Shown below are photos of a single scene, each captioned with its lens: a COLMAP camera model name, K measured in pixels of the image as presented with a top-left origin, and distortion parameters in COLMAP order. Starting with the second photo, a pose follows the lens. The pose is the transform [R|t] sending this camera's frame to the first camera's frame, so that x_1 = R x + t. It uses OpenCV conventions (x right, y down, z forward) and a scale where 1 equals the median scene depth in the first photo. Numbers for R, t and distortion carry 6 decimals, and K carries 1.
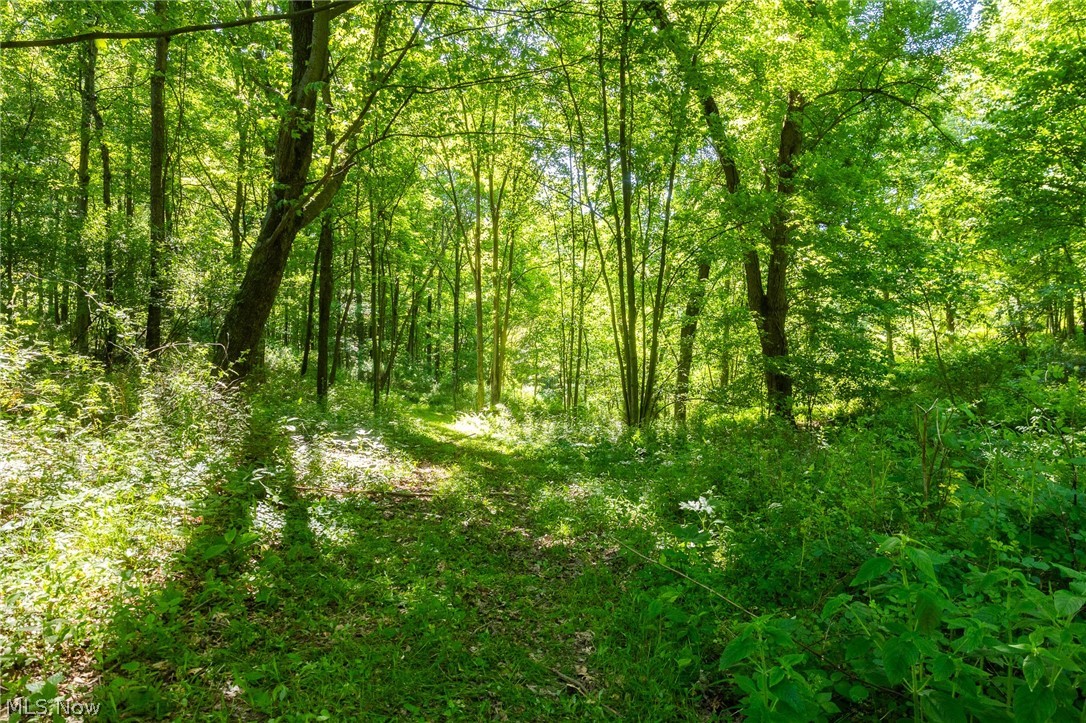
lens RADIAL K [[768.7, 0, 543.0], [0, 768.7, 361.1], [0, 0, 1]] dist [0.010697, -0.000886]
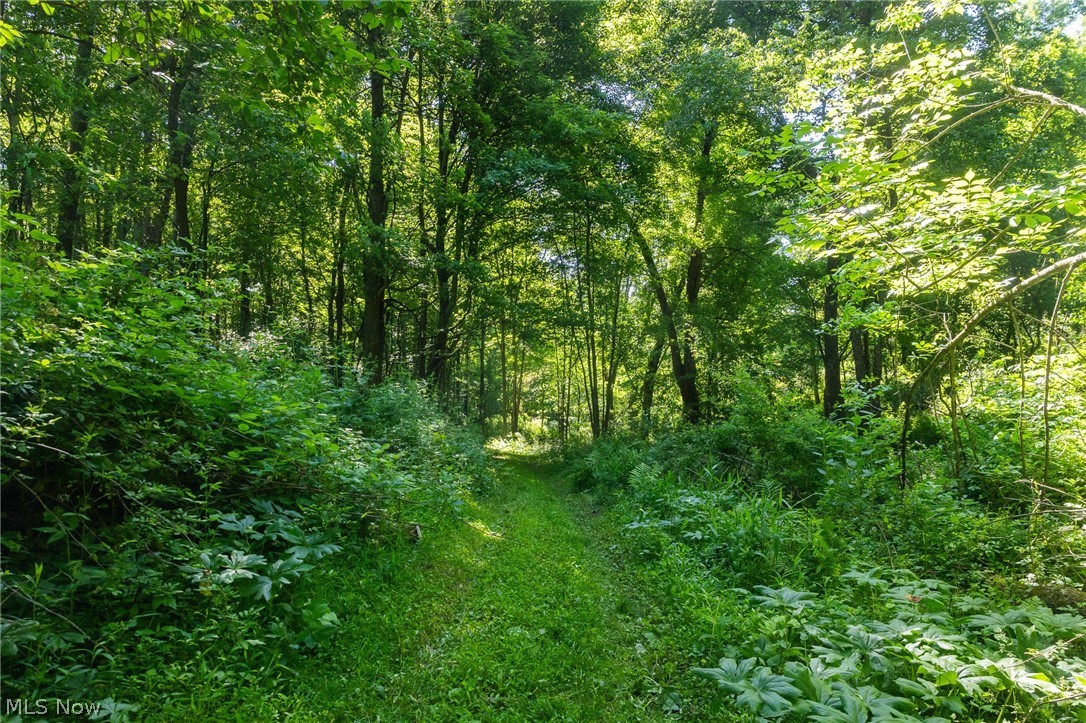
lens RADIAL K [[768.7, 0, 542.6], [0, 768.7, 364.3], [0, 0, 1]] dist [0.010697, -0.000886]
pose [[0.999930, -0.003003, -0.011481, 0.008967], [0.002590, 0.999355, -0.035820, -0.019465], [0.011581, 0.035787, 0.999292, -0.409655]]
